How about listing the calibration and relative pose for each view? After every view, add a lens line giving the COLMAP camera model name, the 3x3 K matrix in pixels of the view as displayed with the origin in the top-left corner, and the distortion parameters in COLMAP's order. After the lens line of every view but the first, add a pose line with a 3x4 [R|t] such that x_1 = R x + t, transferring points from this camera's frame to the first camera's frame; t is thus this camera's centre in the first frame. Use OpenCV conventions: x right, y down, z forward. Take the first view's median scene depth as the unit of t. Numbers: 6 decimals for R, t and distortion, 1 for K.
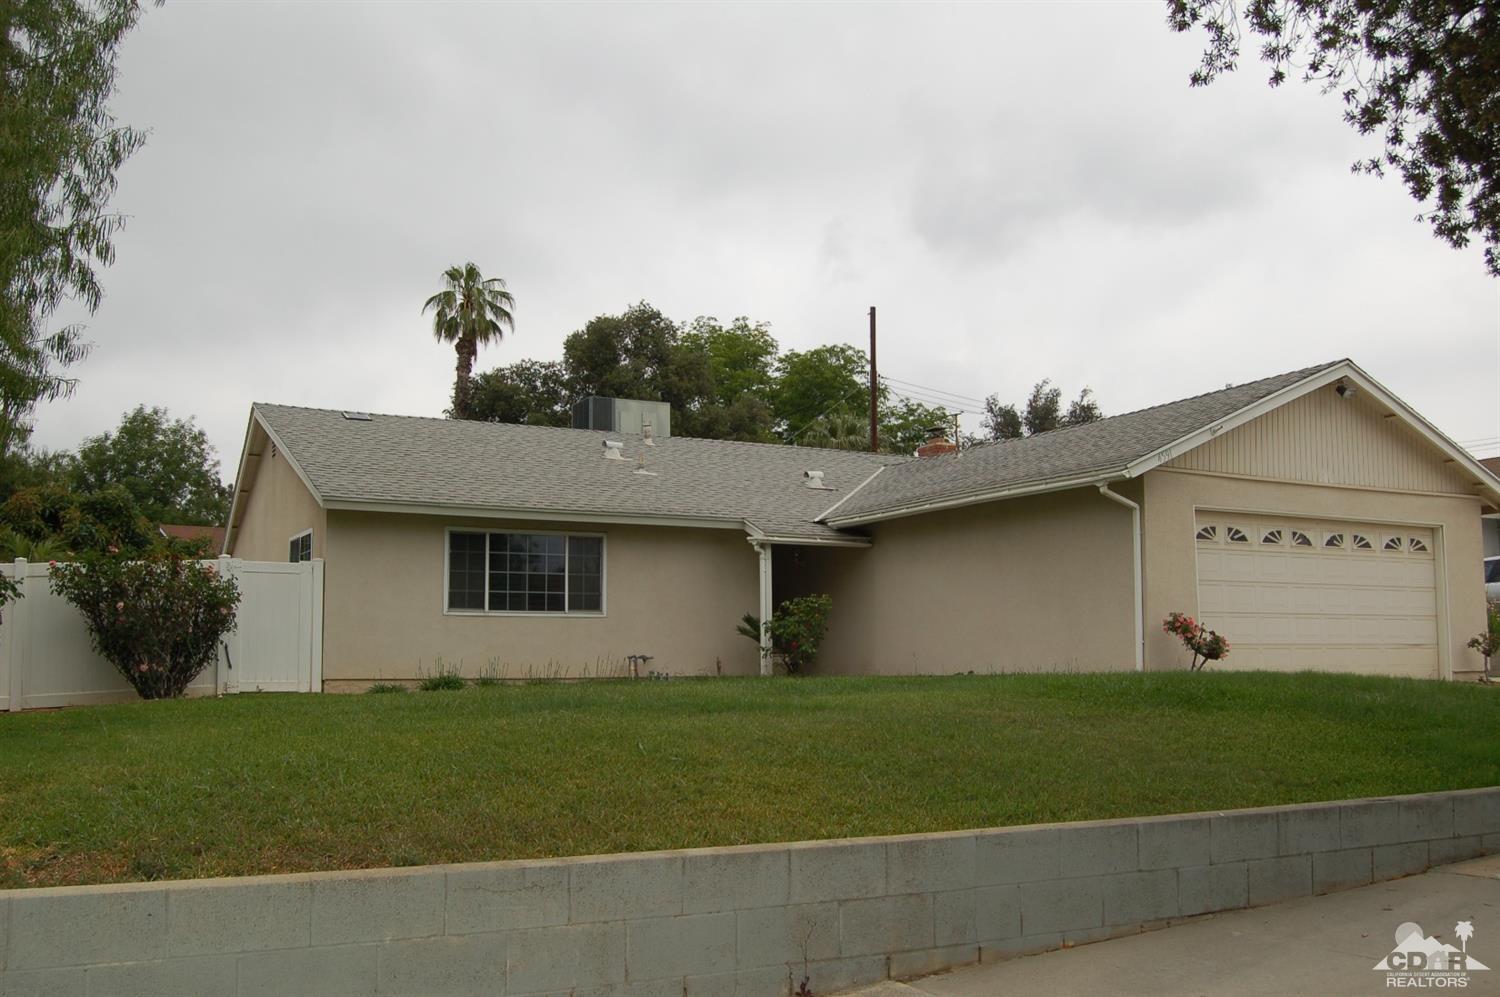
lens RADIAL K [[1398.5, 0, 741.1], [0, 1398.5, 522.0], [0, 0, 1]] dist [-0.076521, 0.021072]
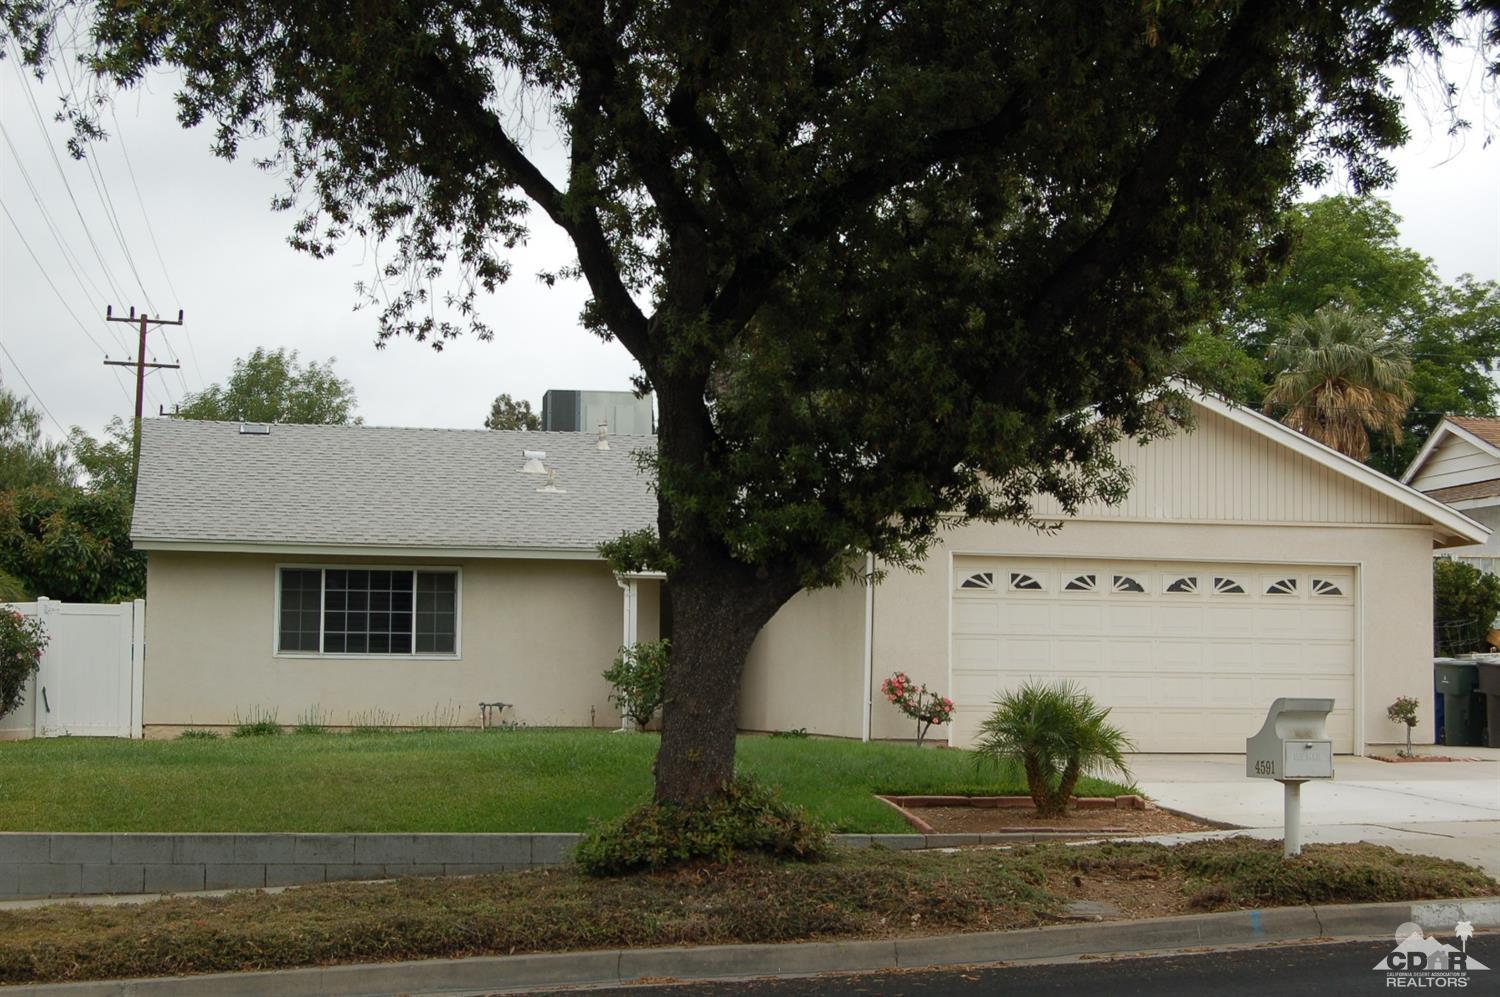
lens RADIAL K [[2341.7, 0, 746.2], [0, 2341.7, 500.8], [0, 0, 1]] dist [-0.040204, 0.040310]
pose [[0.956011, -0.008441, -0.293209, 0.556856], [0.015069, 0.999679, 0.020355, -0.066608], [0.292944, -0.023878, 0.955832, -0.415542]]
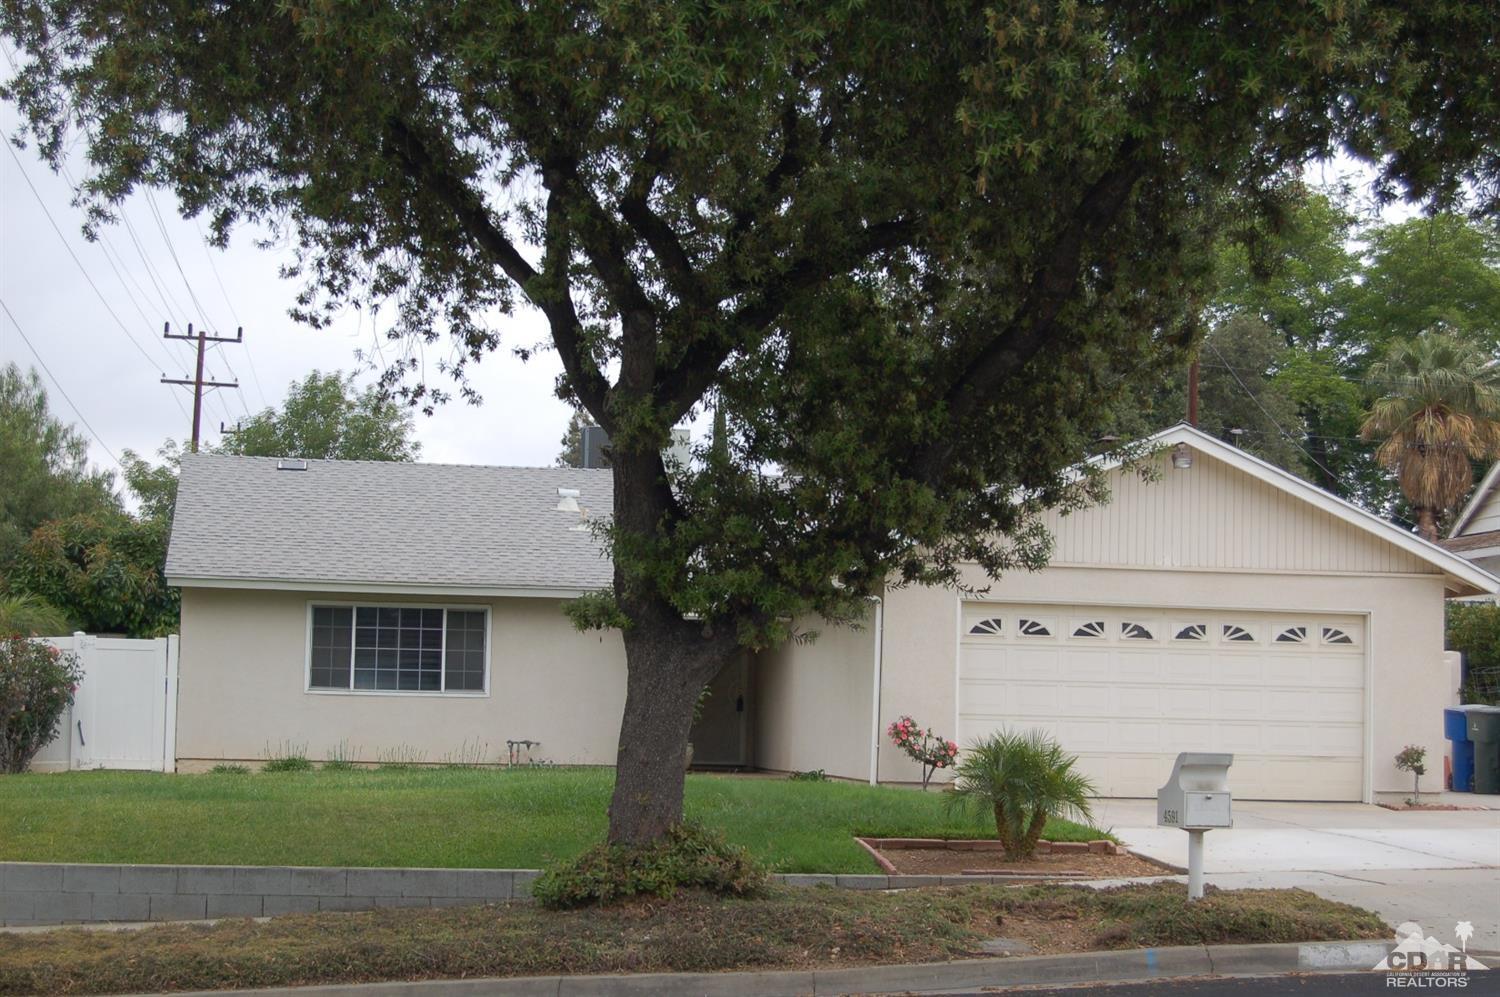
lens RADIAL K [[2482.8, 0, 751.0], [0, 2482.8, 502.1], [0, 0, 1]] dist [-0.024194, -0.057734]
pose [[0.944277, -0.004172, -0.329126, 0.634634], [0.008698, 0.999887, 0.012281, -0.082573], [0.329037, -0.014460, 0.944206, -0.501058]]
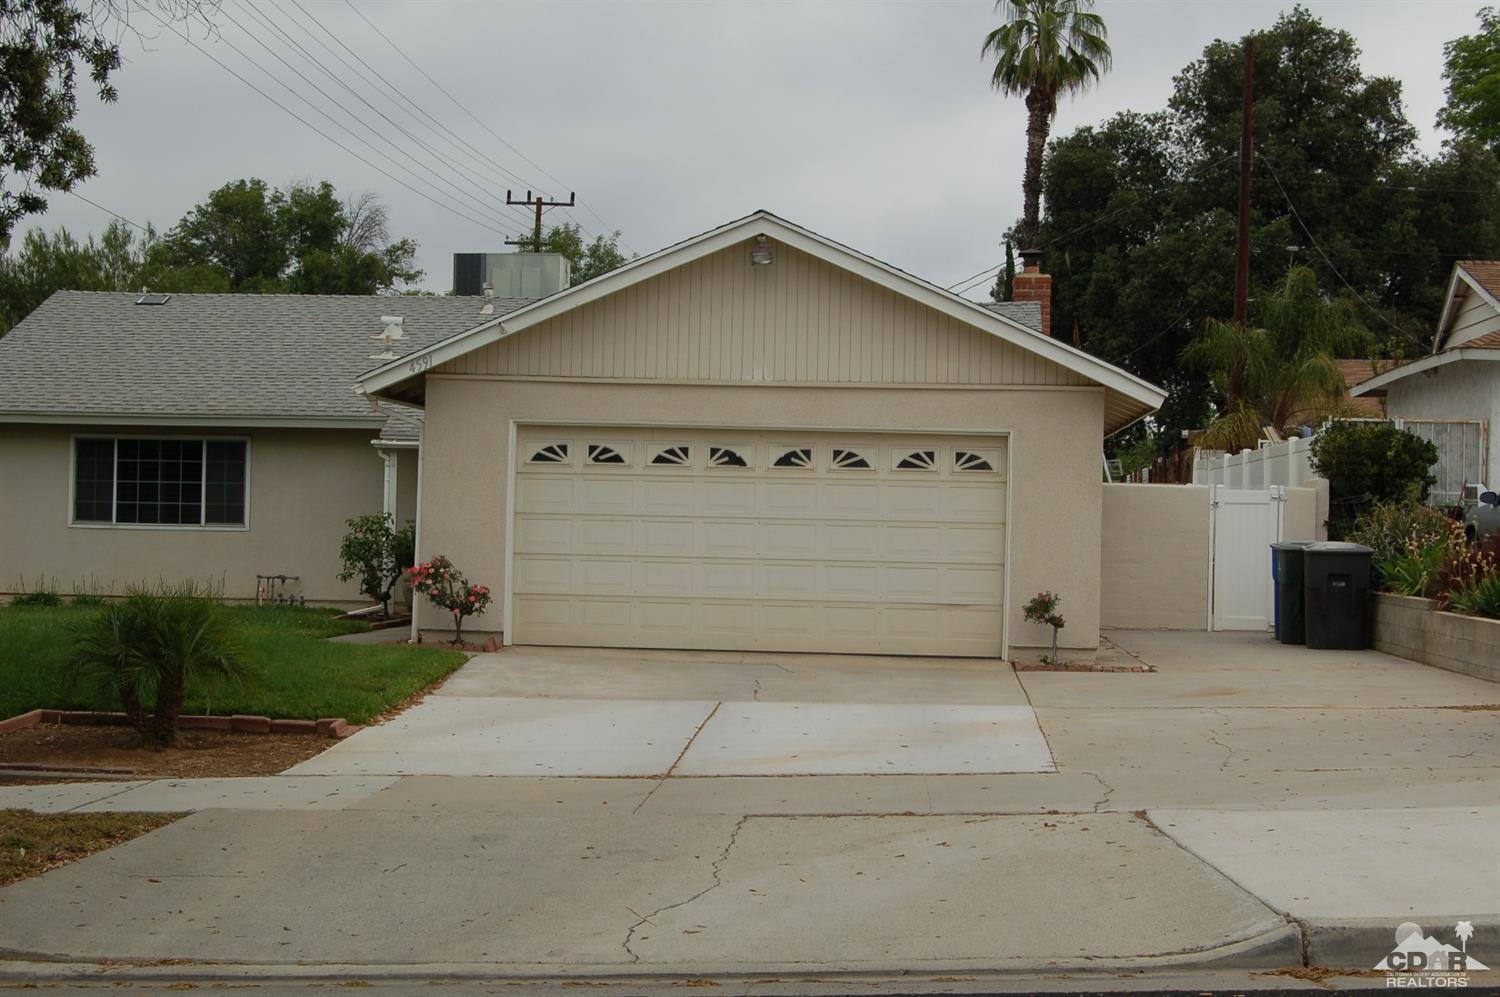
lens RADIAL K [[2130.1, 0, 746.4], [0, 2130.1, 504.4], [0, 0, 1]] dist [-0.065268, 0.014948]
pose [[0.844176, 0.016594, -0.535809, 0.947219], [0.030874, 0.996357, 0.079499, -0.049079], [0.535176, -0.083654, 0.840588, 0.037239]]
